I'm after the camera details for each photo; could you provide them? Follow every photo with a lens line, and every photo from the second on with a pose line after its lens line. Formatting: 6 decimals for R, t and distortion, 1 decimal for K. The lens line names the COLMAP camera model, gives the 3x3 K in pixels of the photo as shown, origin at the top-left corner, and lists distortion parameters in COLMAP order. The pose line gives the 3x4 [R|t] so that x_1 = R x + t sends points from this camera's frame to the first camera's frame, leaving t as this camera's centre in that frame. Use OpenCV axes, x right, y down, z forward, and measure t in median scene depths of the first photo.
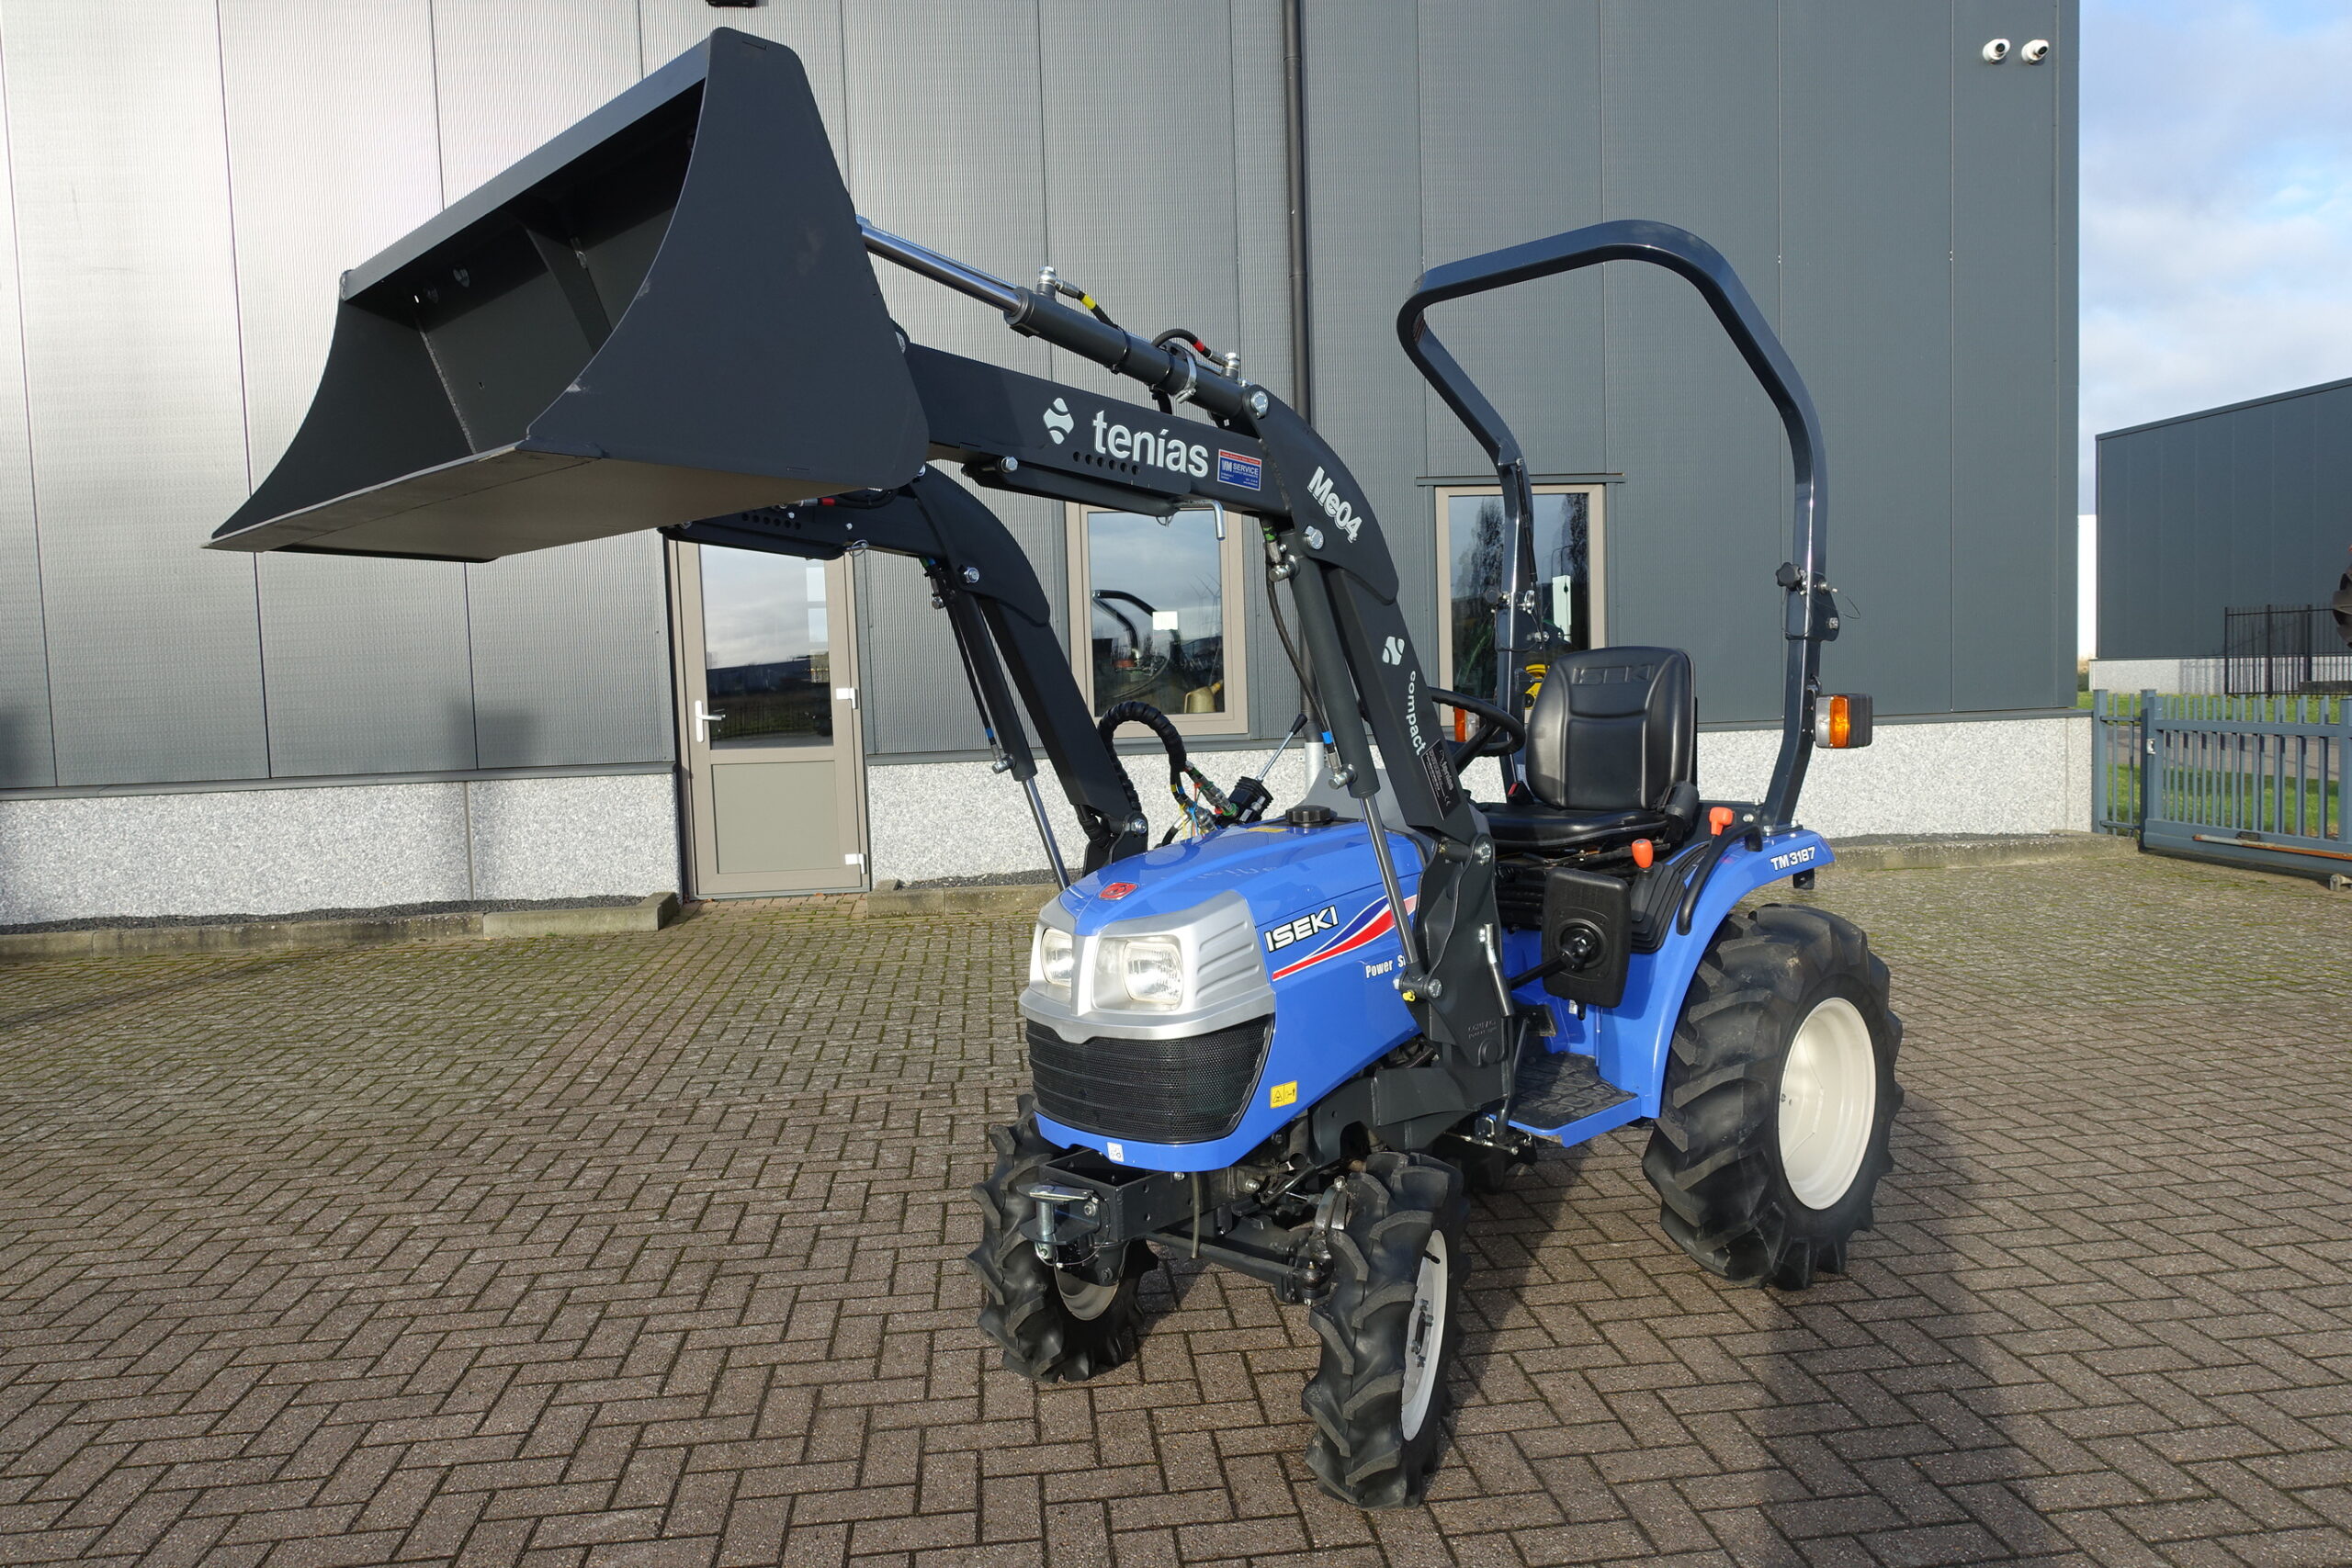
lens RADIAL K [[1623.8, 0, 1181.3], [0, 1623.8, 785.4], [0, 0, 1]] dist [0.007375, -0.005142]
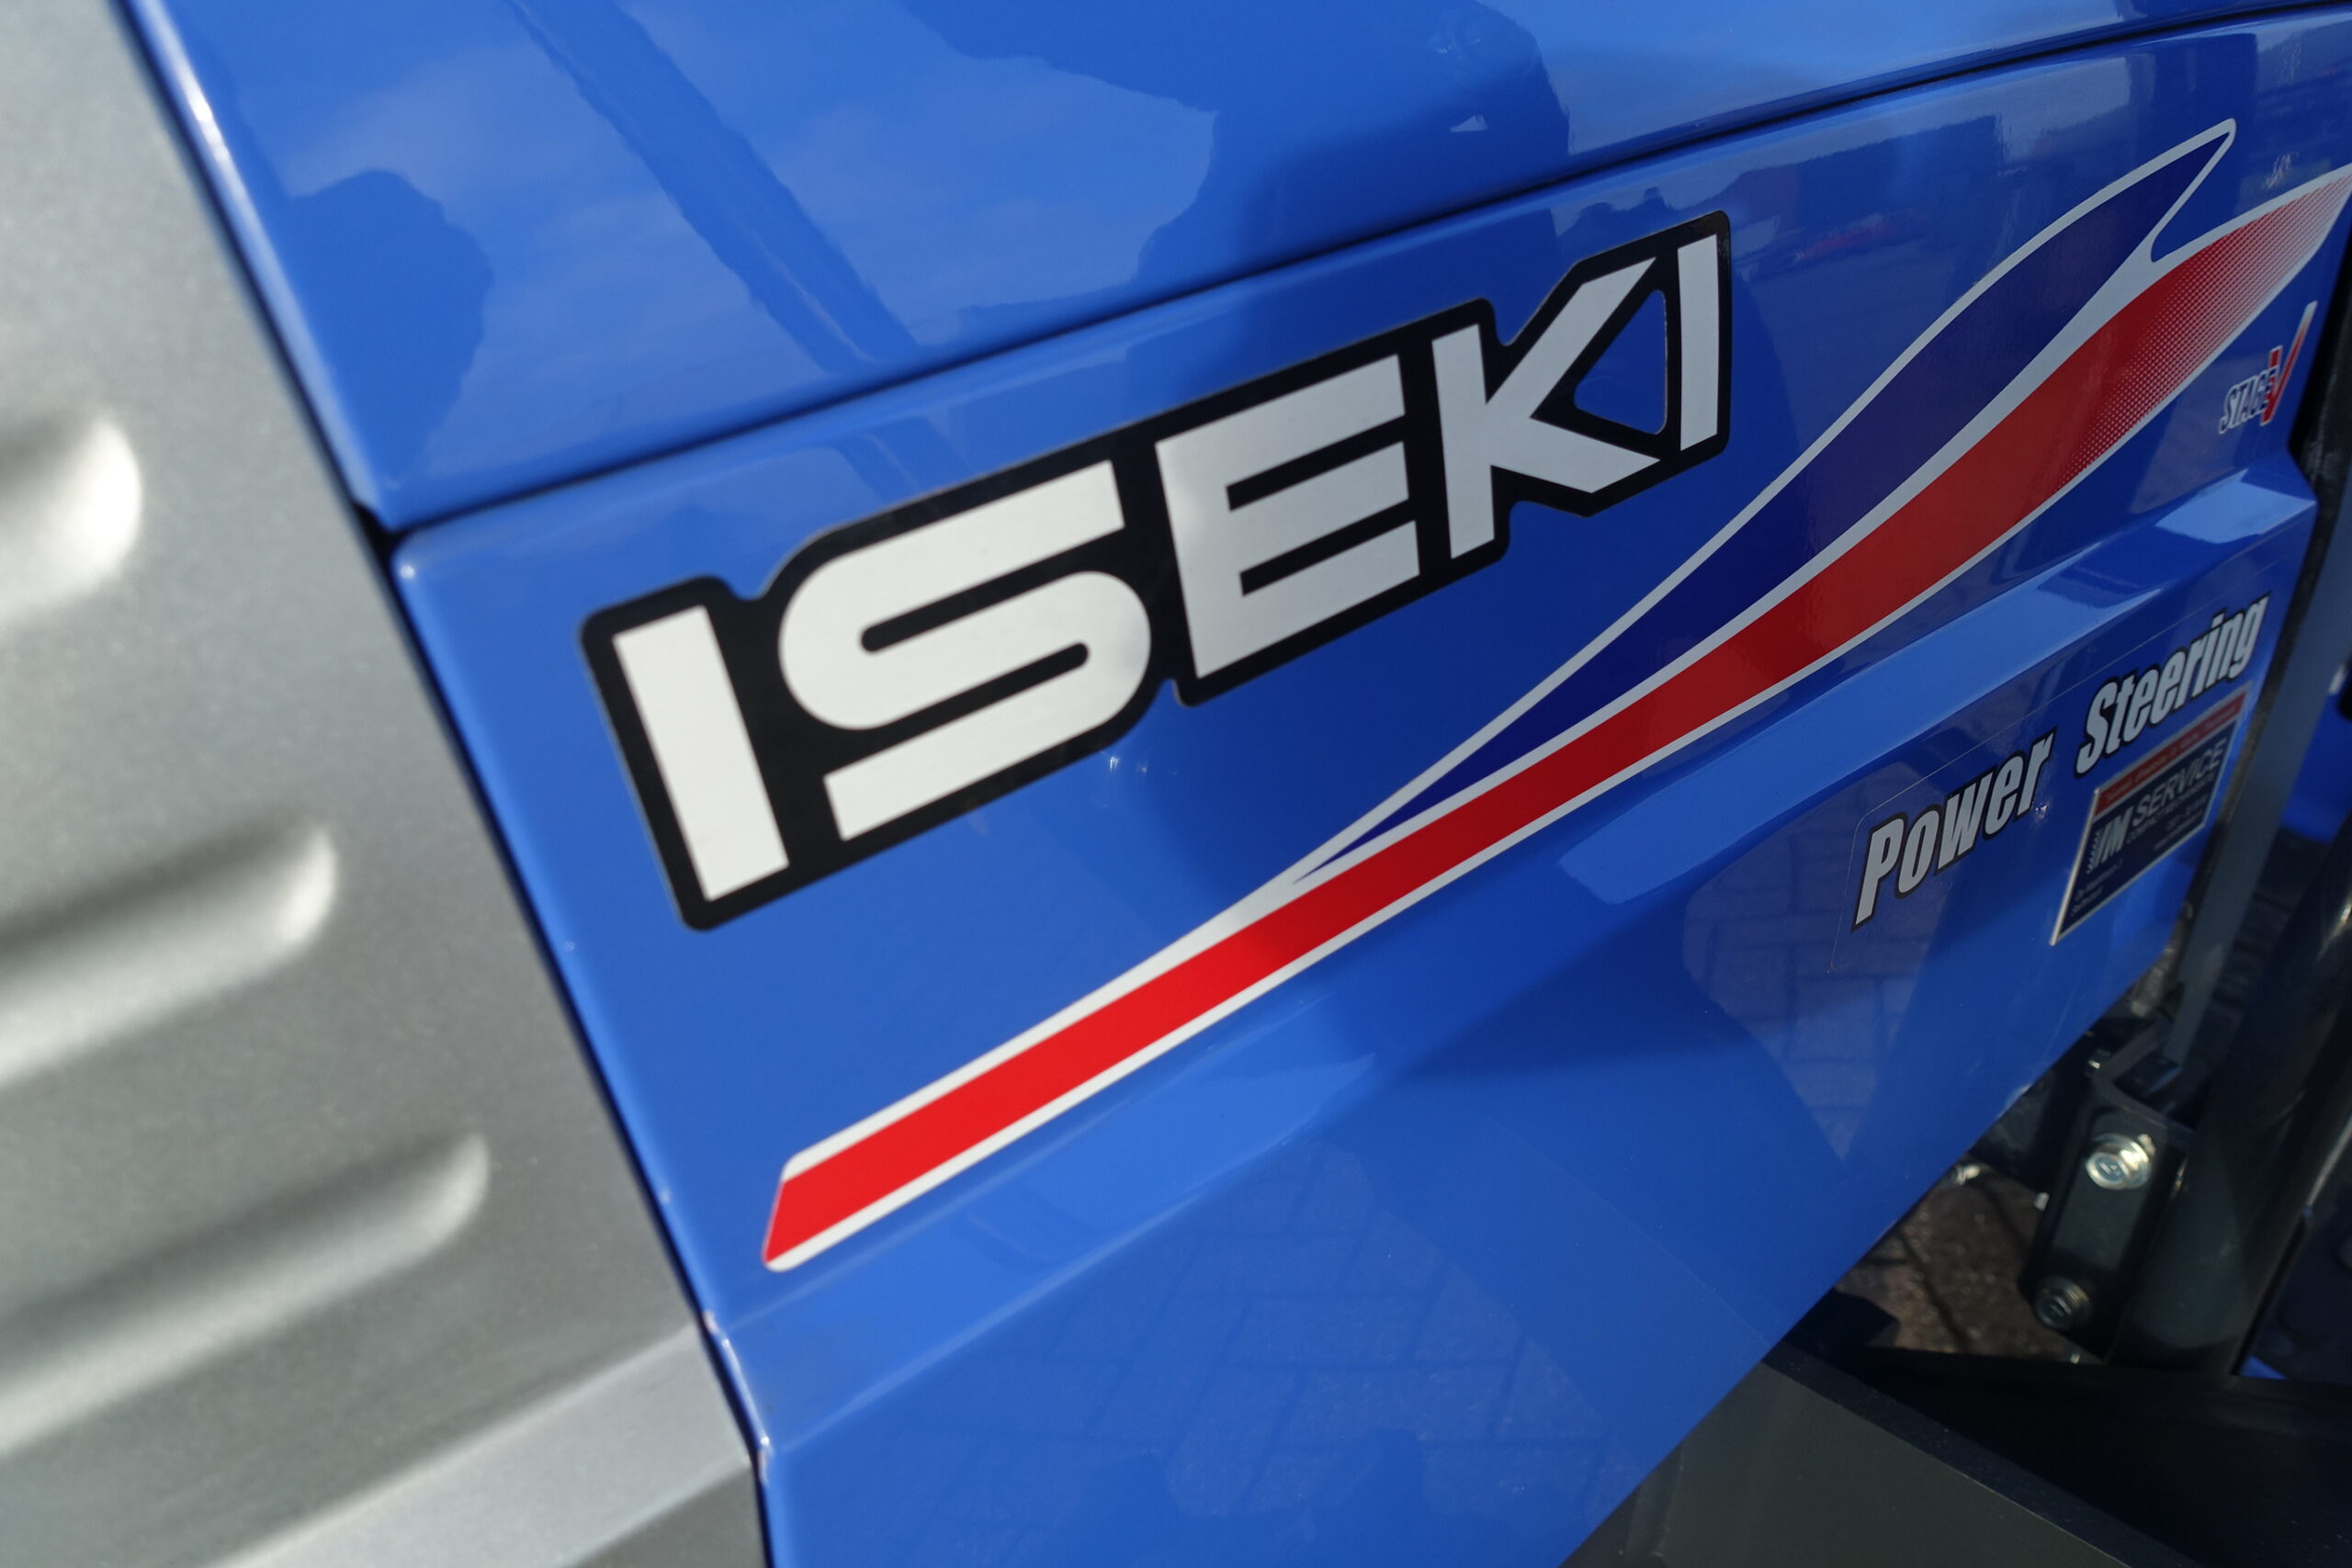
lens RADIAL K [[1613.1, 0, 1181.7], [0, 1613.1, 781.7], [0, 0, 1]] dist [-0.000734, -0.001541]
pose [[0.994482, 0.098503, -0.036094, 0.056574], [-0.074687, 0.906393, 0.415782, 0.053093], [0.073671, -0.410792, 0.908748, 0.714992]]
